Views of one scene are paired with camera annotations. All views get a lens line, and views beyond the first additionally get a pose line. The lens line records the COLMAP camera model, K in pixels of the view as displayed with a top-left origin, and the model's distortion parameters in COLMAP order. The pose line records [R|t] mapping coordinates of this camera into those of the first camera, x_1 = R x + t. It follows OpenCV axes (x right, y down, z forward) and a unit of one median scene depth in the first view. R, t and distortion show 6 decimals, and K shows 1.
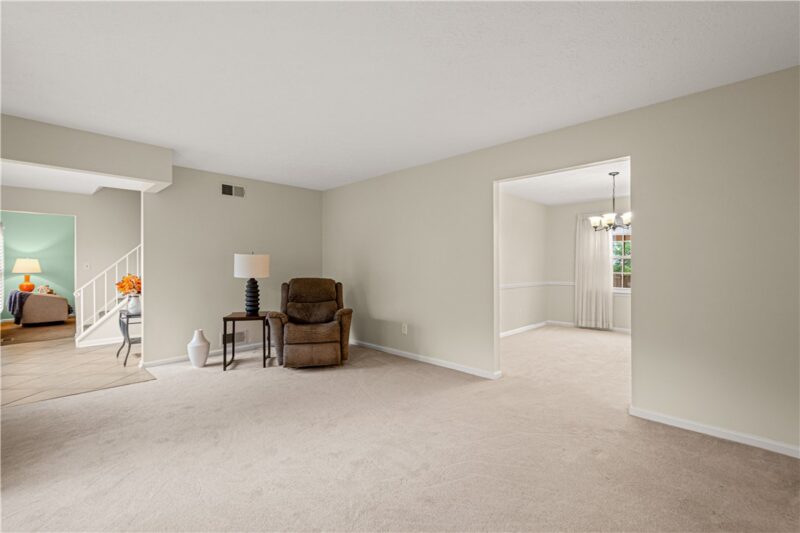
lens RADIAL K [[358.4, 0, 405.8], [0, 358.4, 269.4], [0, 0, 1]] dist [0.004092, 0.000292]
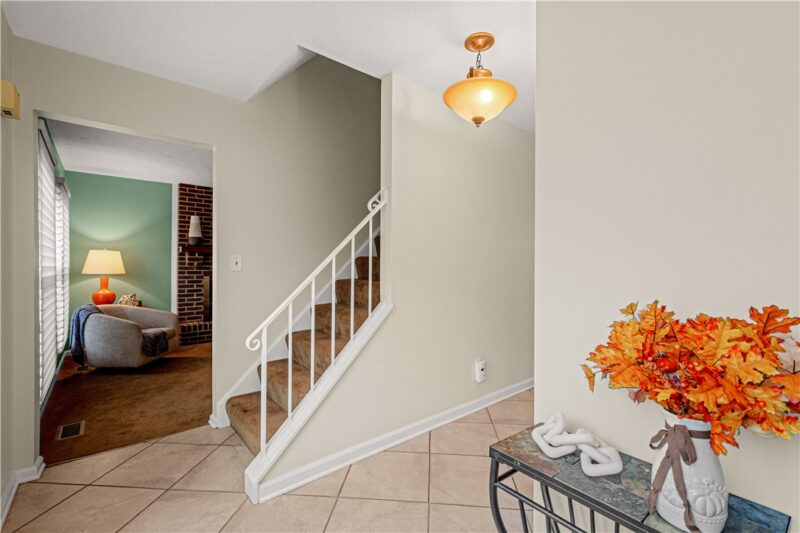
lens RADIAL K [[358.4, 0, 401.6], [0, 358.4, 264.6], [0, 0, 1]] dist [0.004092, 0.000292]
pose [[0.994802, 0.006166, -0.101642, -0.502605], [-0.007061, 0.999939, -0.008448, -0.003827], [0.101583, 0.009122, 0.994785, 0.458541]]
